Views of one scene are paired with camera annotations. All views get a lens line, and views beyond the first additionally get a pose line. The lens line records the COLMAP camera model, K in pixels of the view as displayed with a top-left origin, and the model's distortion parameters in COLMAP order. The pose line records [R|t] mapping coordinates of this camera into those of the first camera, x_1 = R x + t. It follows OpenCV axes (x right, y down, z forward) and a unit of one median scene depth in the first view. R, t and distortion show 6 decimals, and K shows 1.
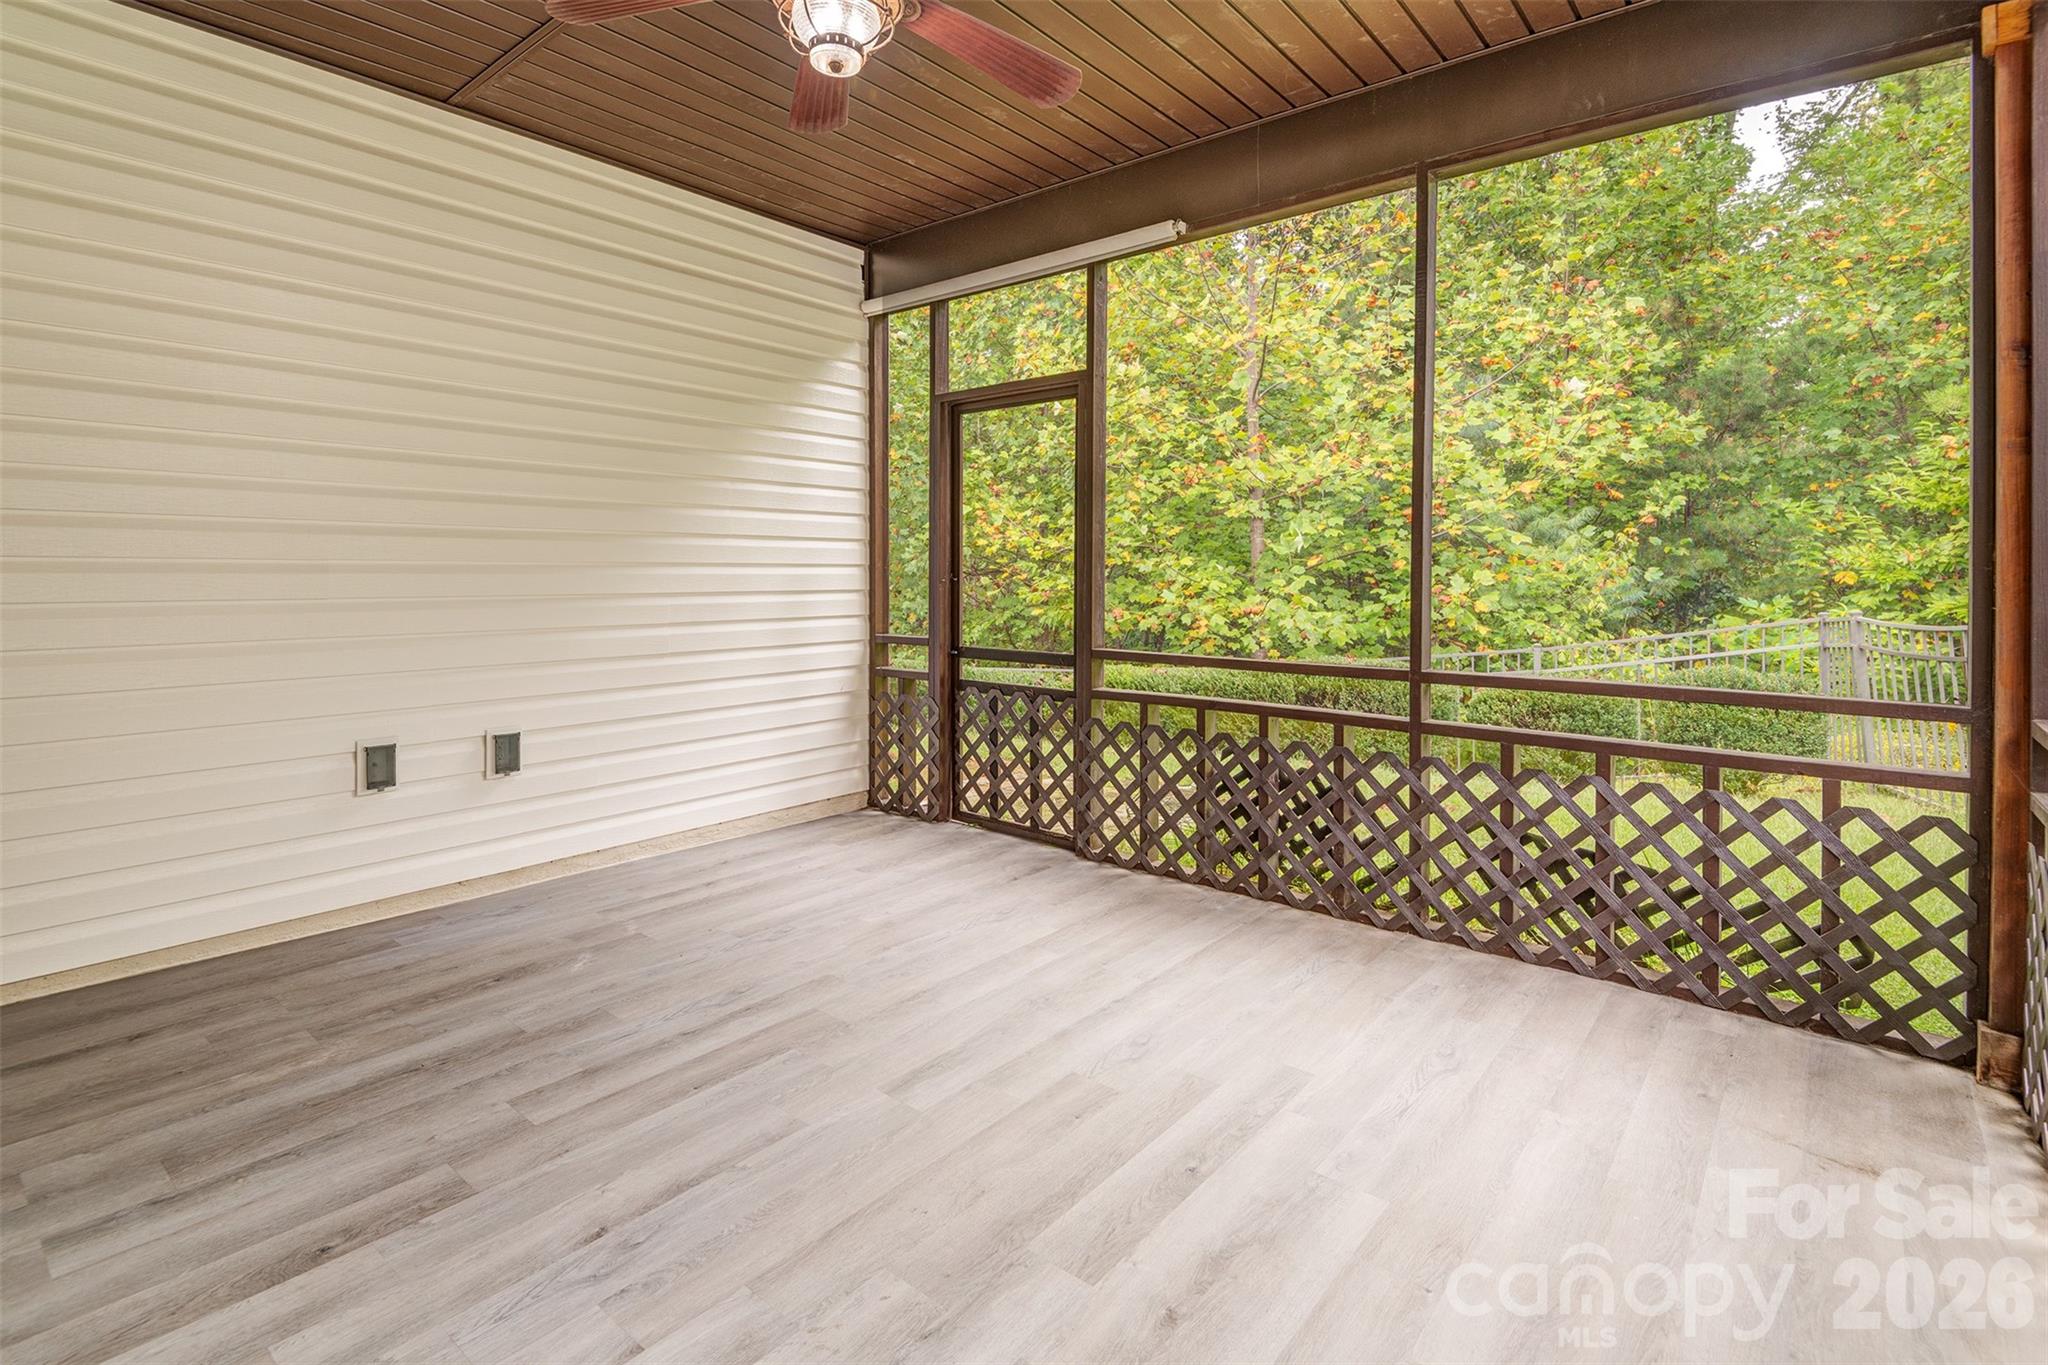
lens RADIAL K [[960.1, 0, 1020.7], [0, 960.1, 615.2], [0, 0, 1]] dist [0.030712, -0.023780]
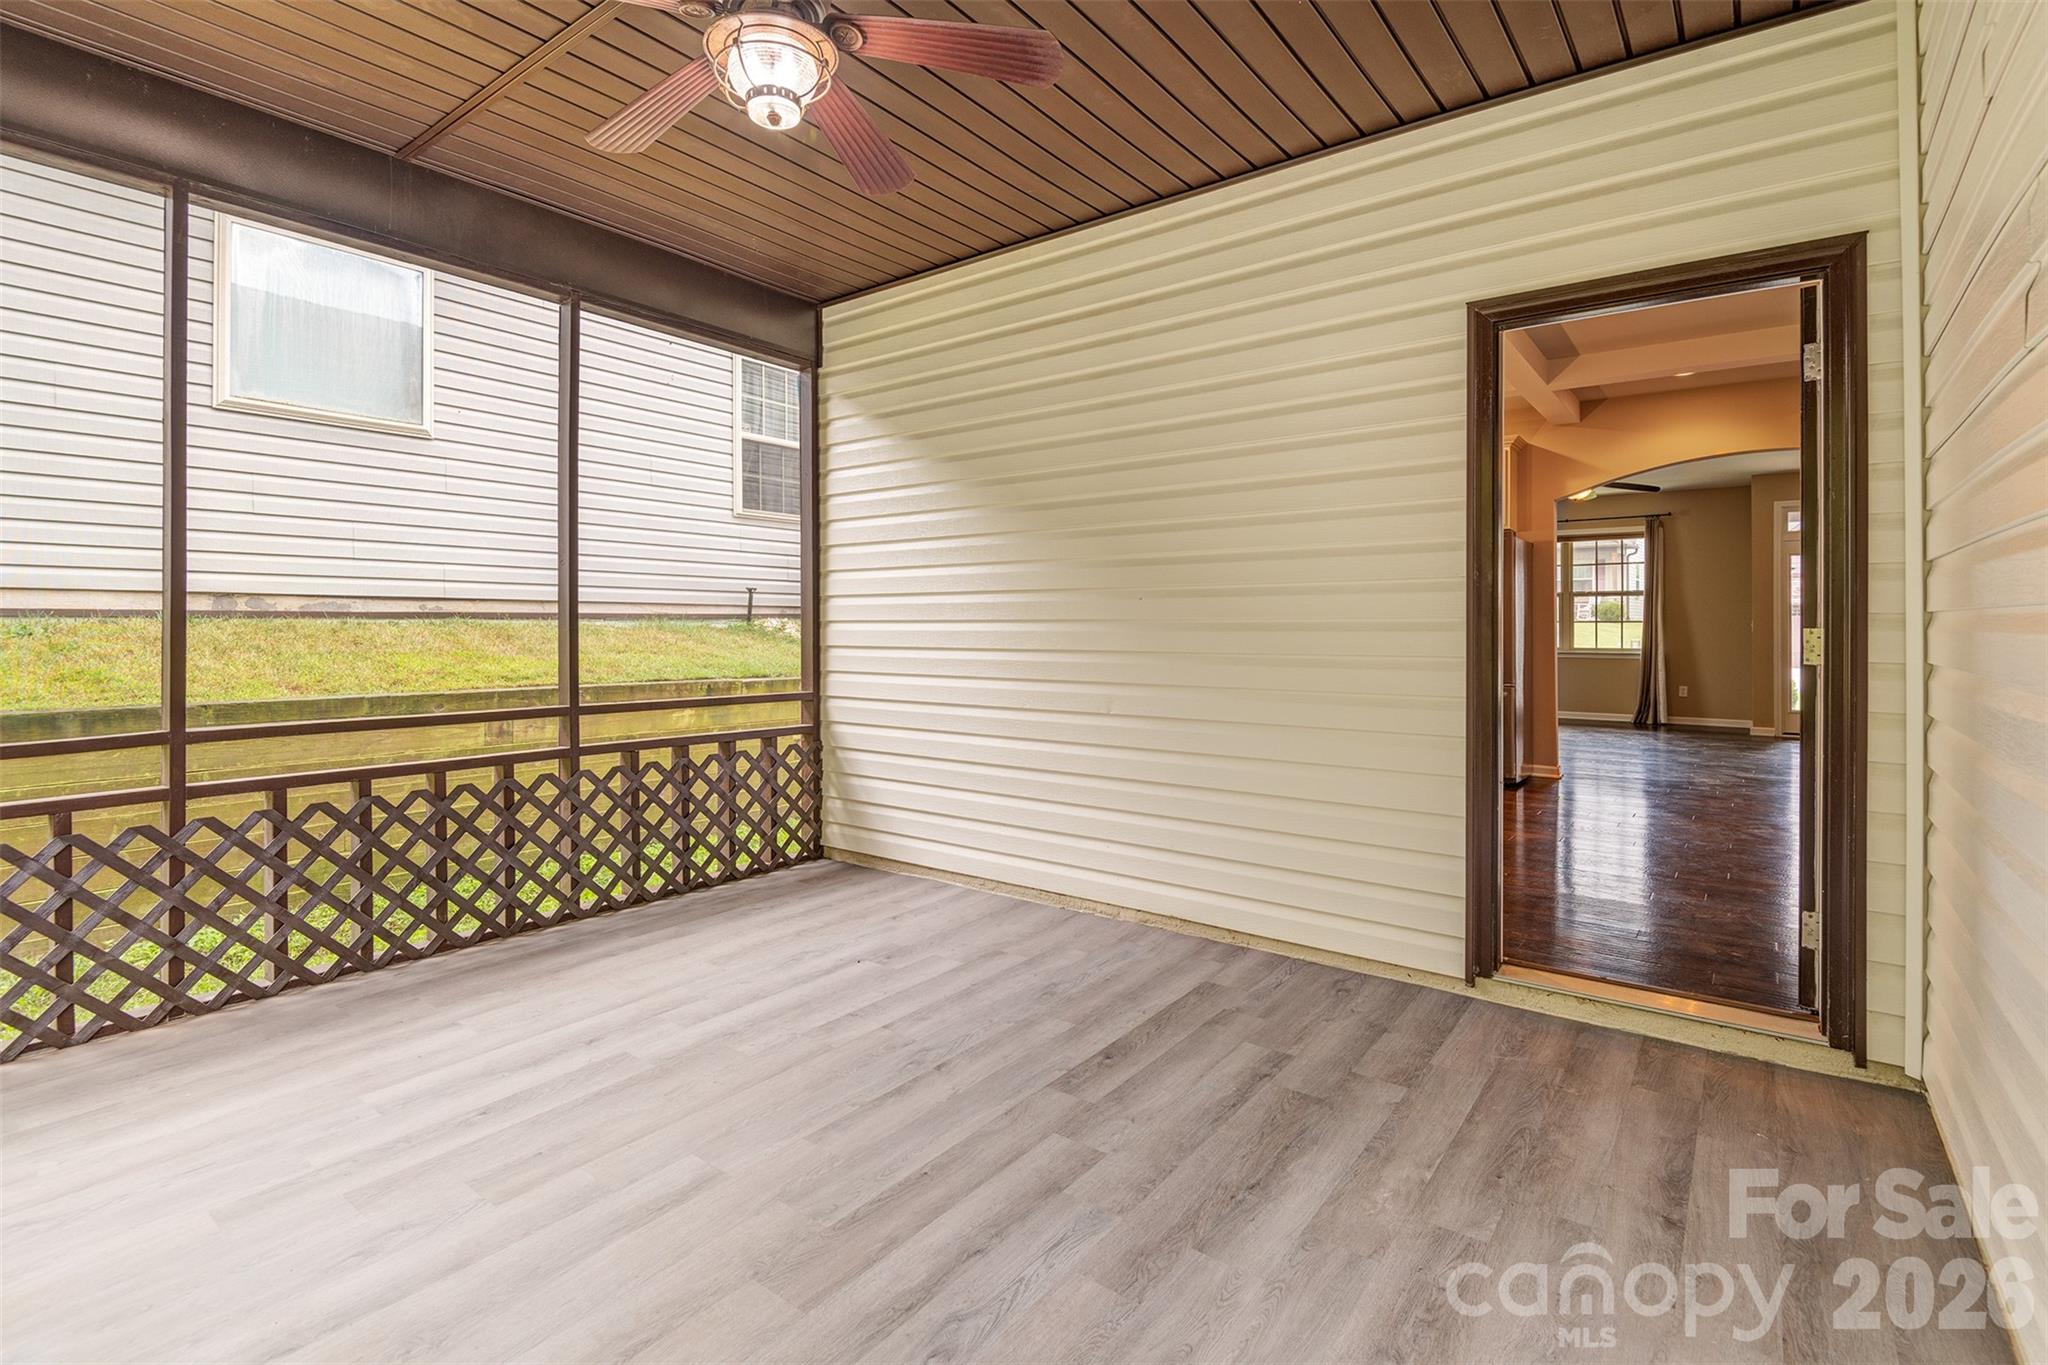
lens RADIAL K [[960.1, 0, 1020.7], [0, 960.1, 615.2], [0, 0, 1]] dist [0.030712, -0.023780]
pose [[-0.999228, -0.006584, -0.038722, -0.411005], [-0.007939, 0.999358, 0.034948, -0.093710], [0.038467, 0.035228, -0.998639, 2.037972]]
